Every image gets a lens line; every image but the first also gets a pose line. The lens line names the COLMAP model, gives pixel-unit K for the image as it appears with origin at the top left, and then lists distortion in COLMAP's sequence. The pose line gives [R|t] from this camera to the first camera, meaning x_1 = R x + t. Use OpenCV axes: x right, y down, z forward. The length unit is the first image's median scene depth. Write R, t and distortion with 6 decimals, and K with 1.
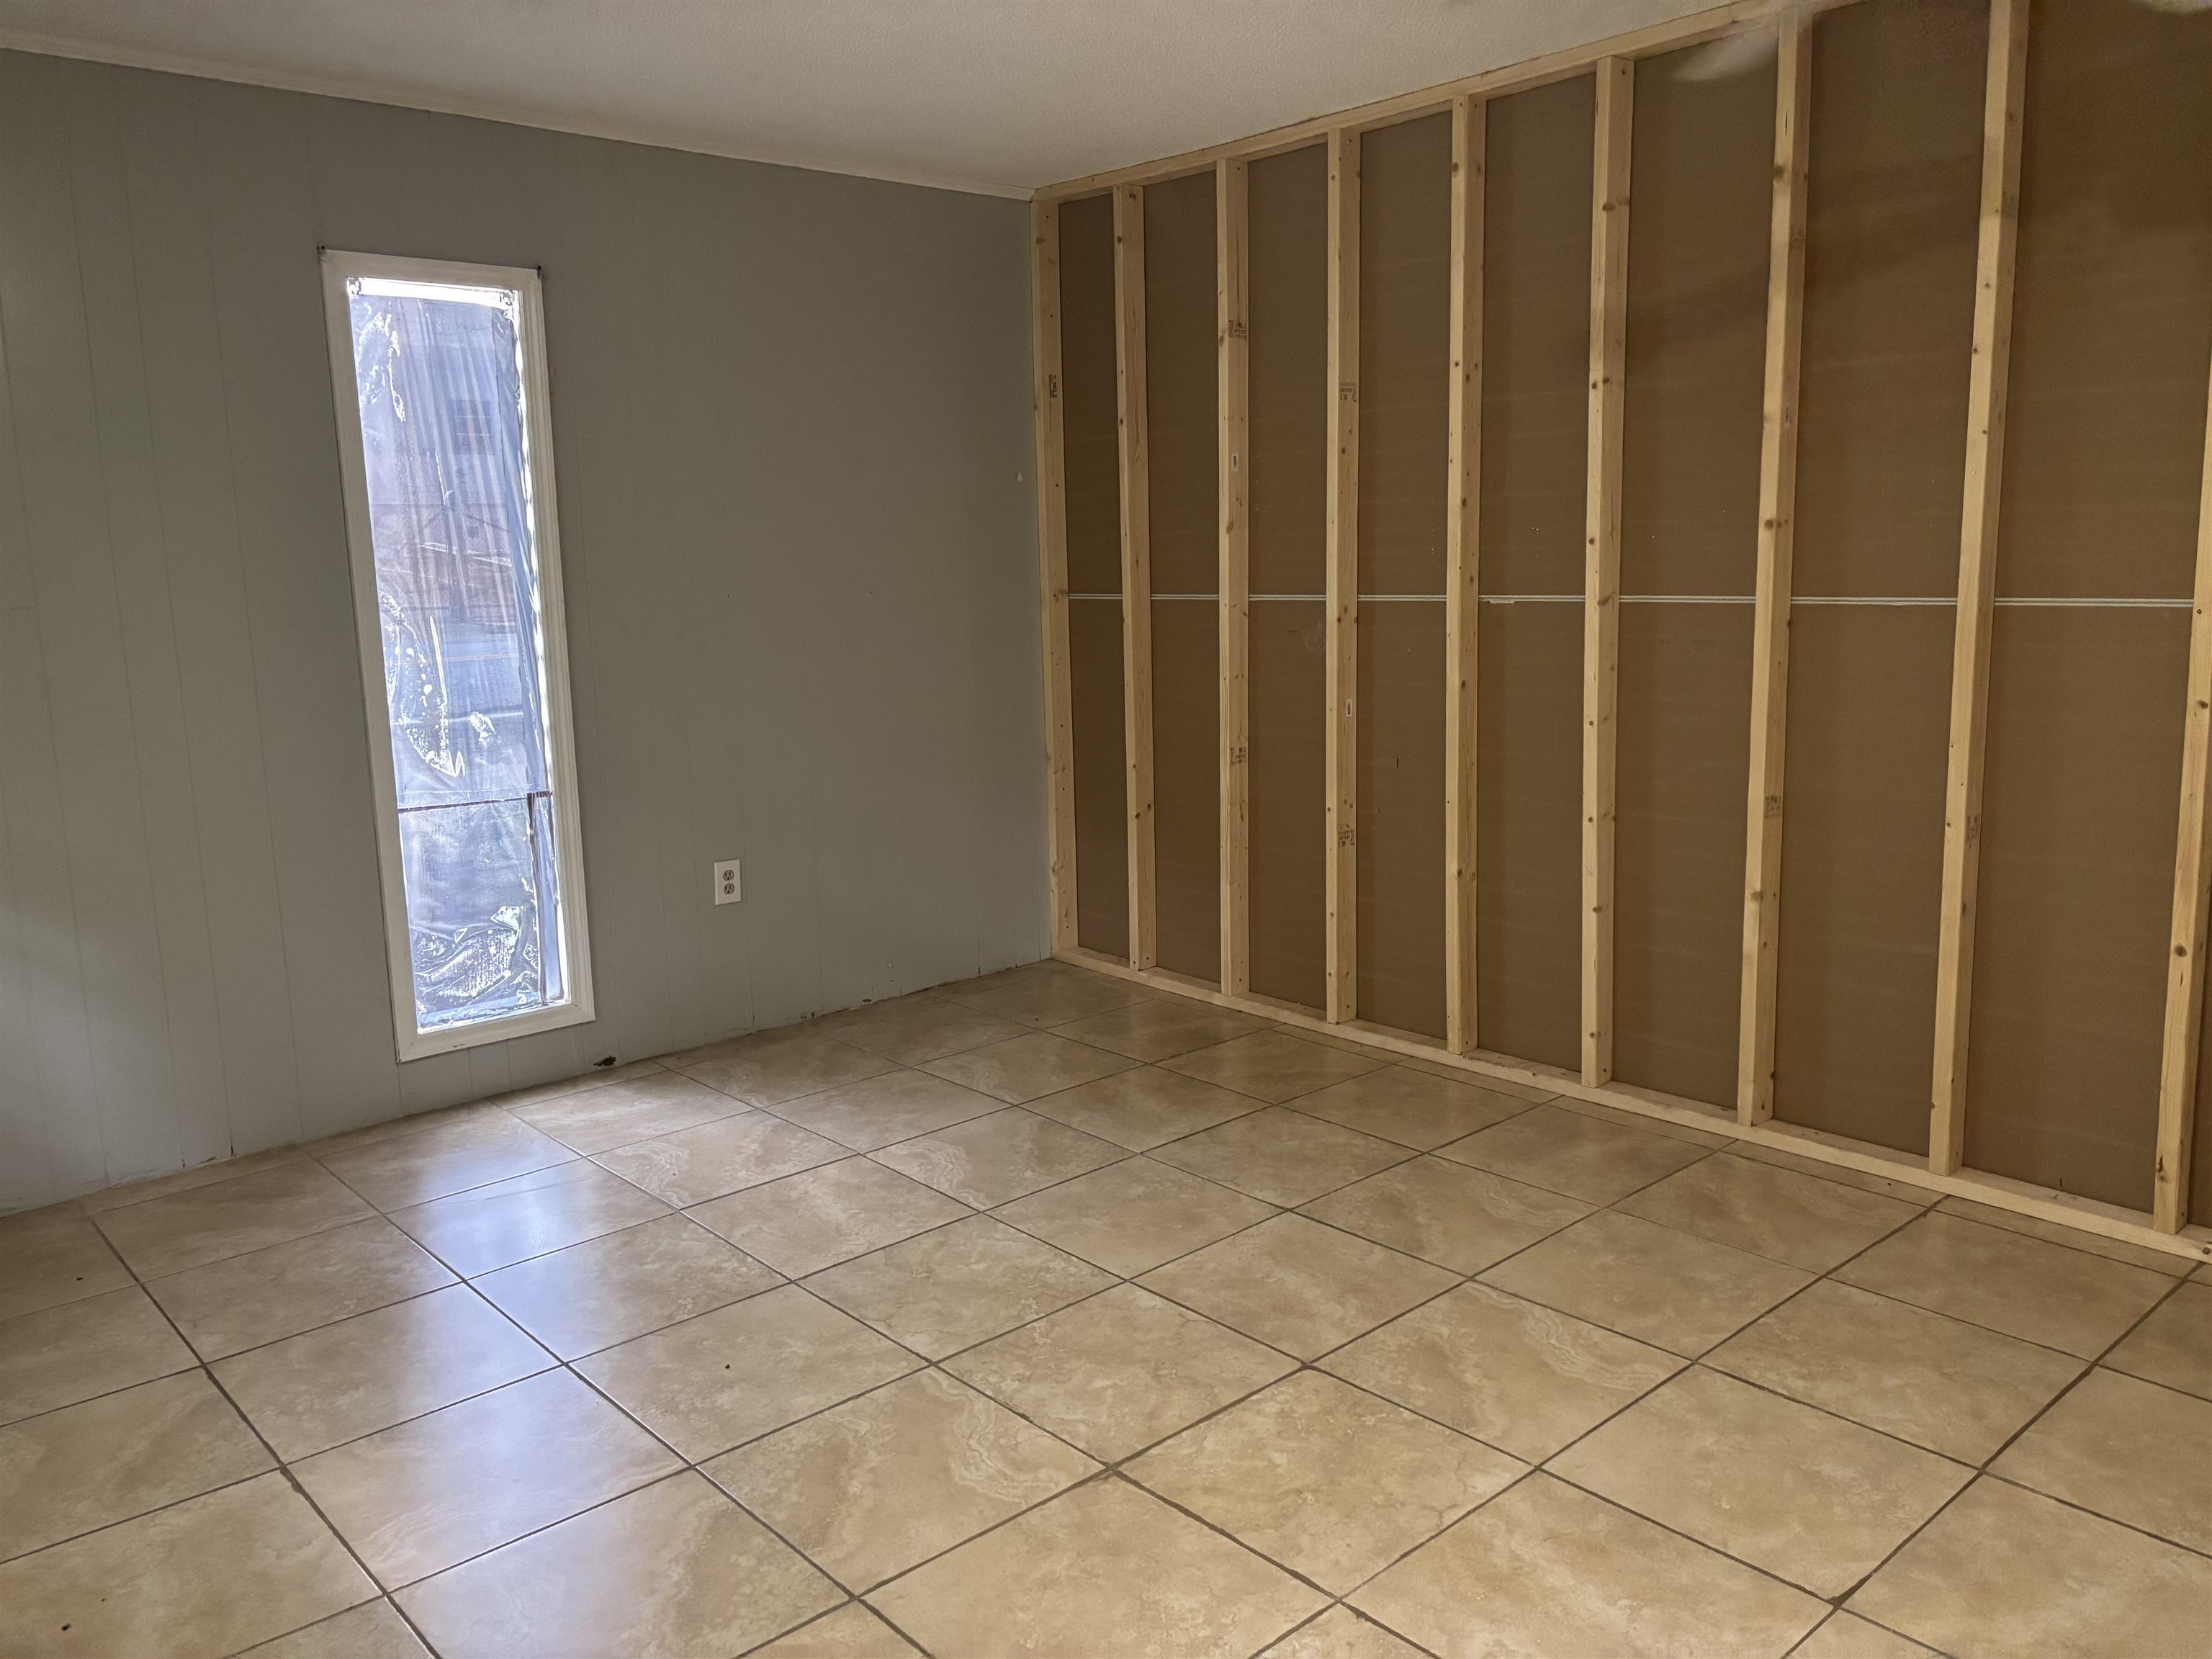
lens RADIAL K [[1674.4, 0, 1106.4], [0, 1674.4, 826.9], [0, 0, 1]] dist [0.048141, -0.057941]
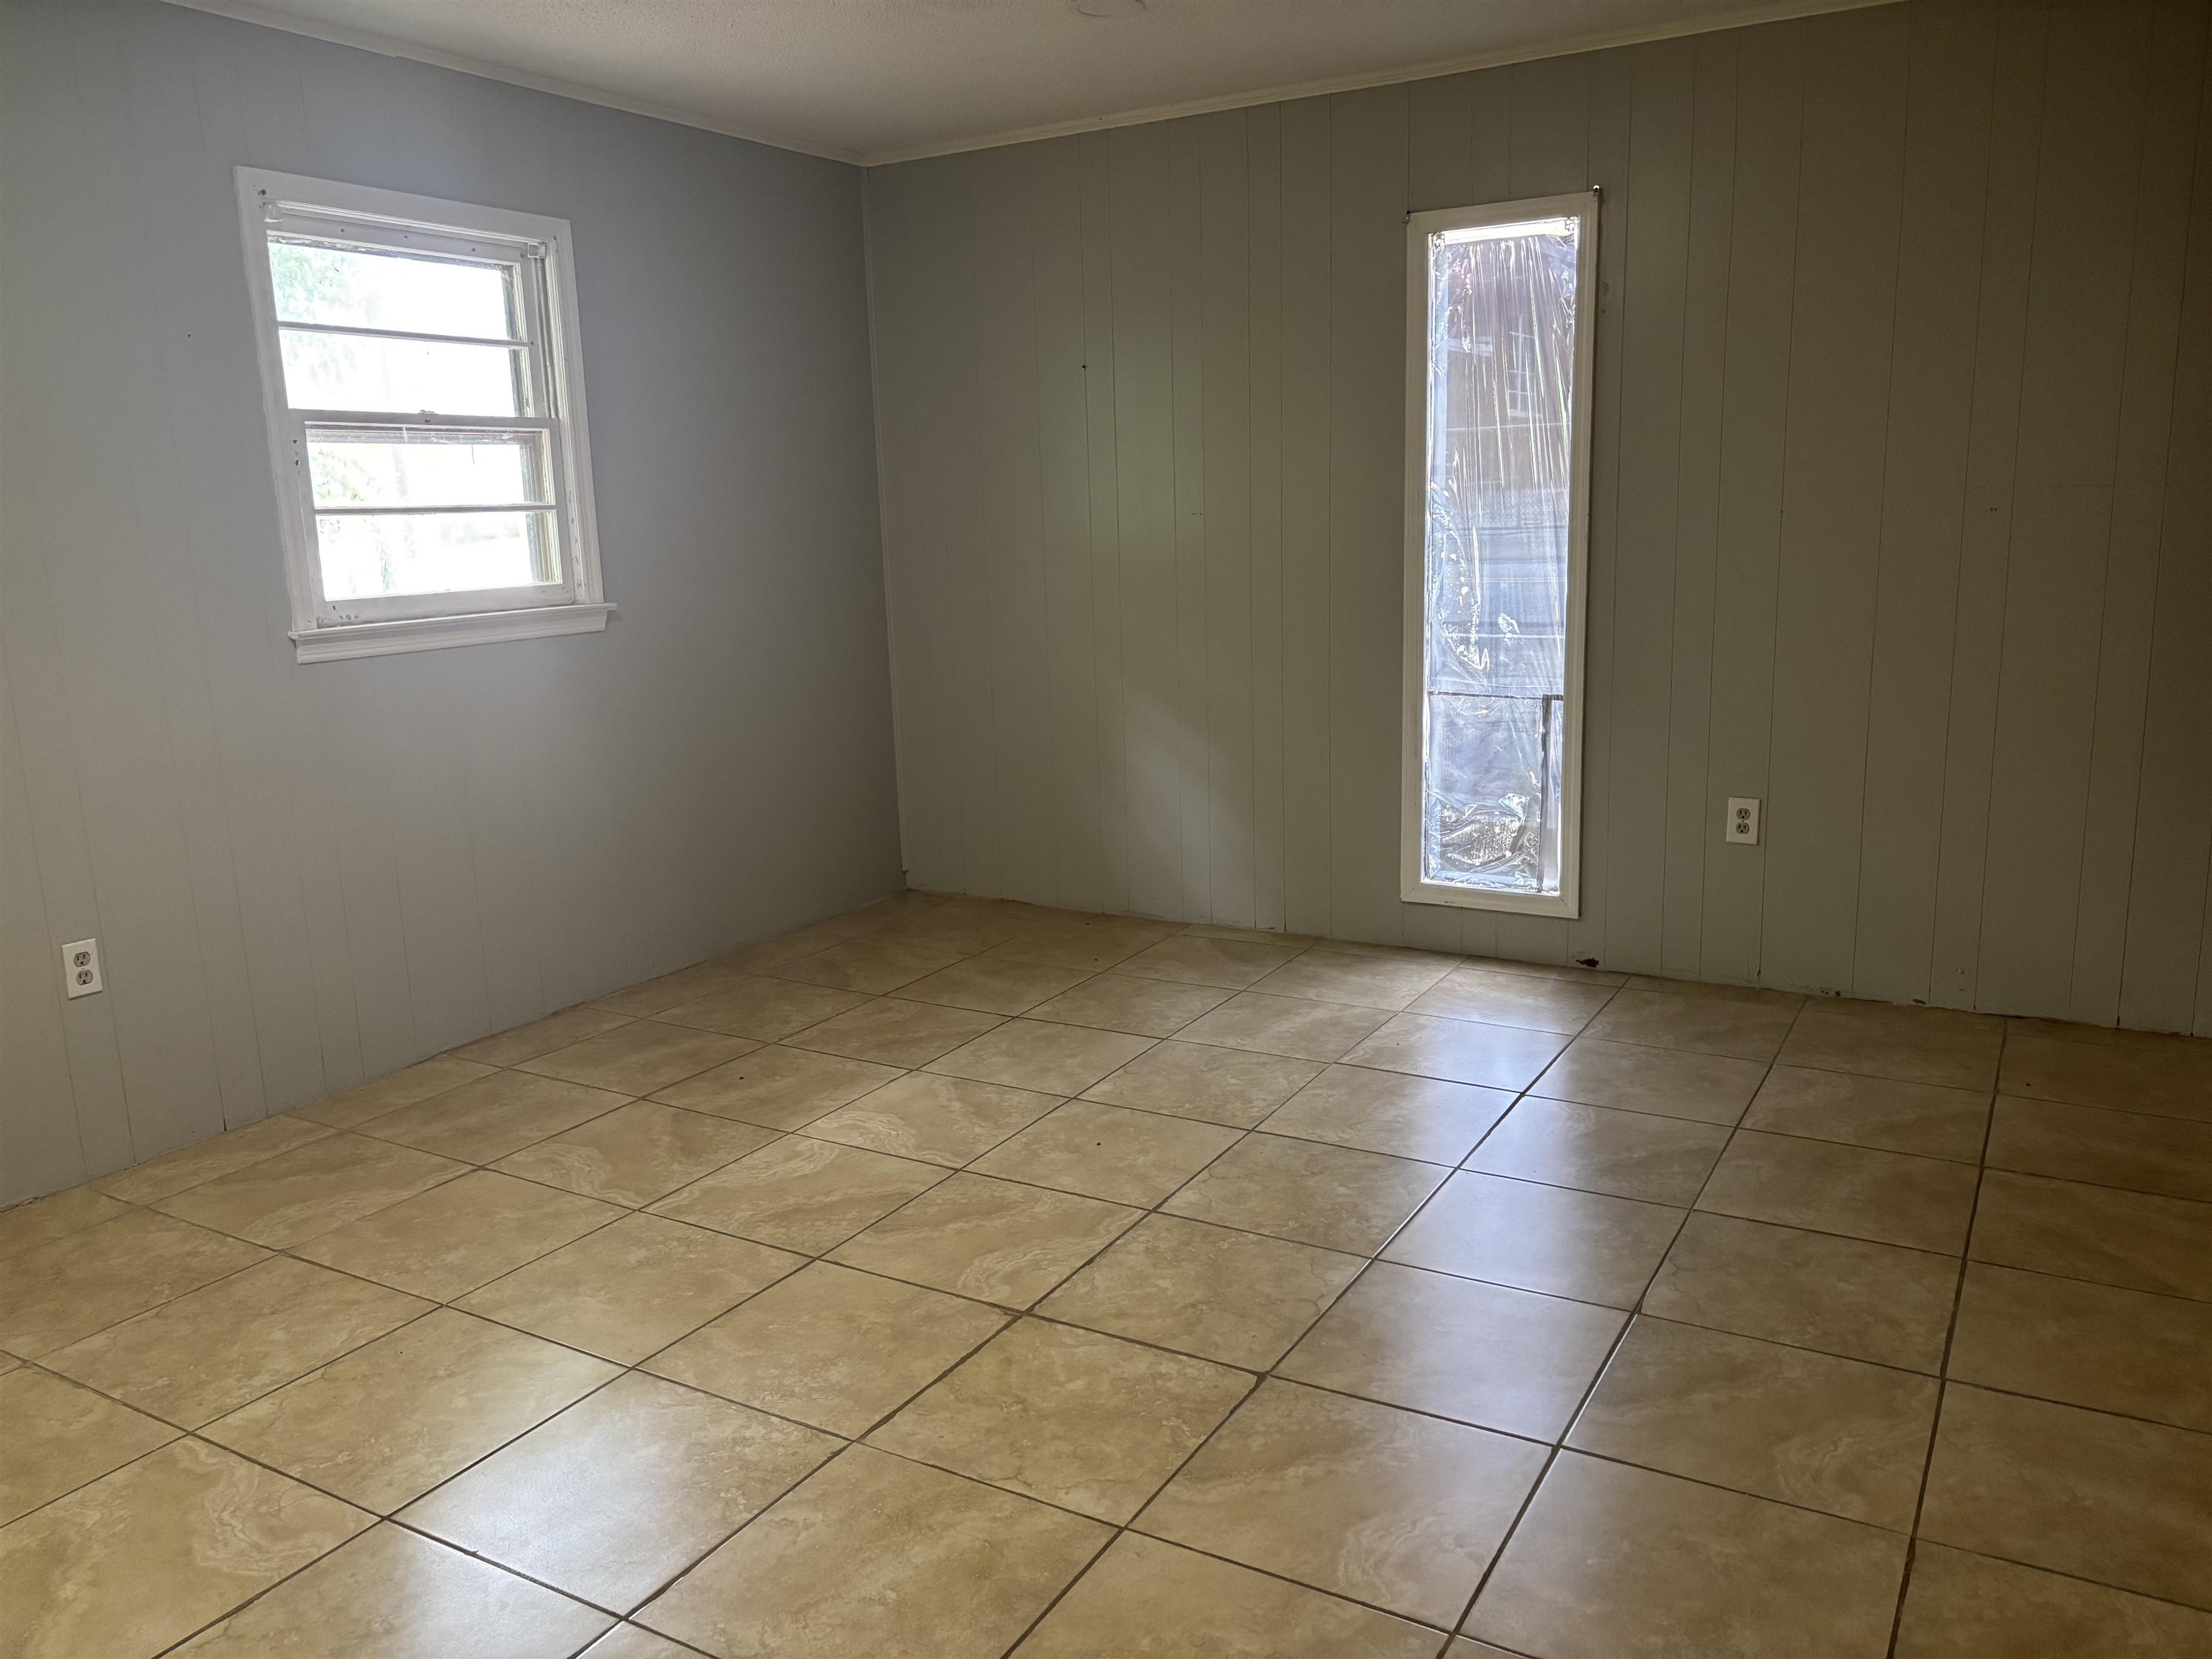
lens RADIAL K [[1674.4, 0, 1113.8], [0, 1674.4, 833.2], [0, 0, 1]] dist [0.048141, -0.057941]
pose [[0.311407, 0.206270, -0.927620, 0.616511], [-0.142893, 0.975223, 0.168886, -0.079328], [0.939472, 0.079958, 0.333166, 0.408927]]
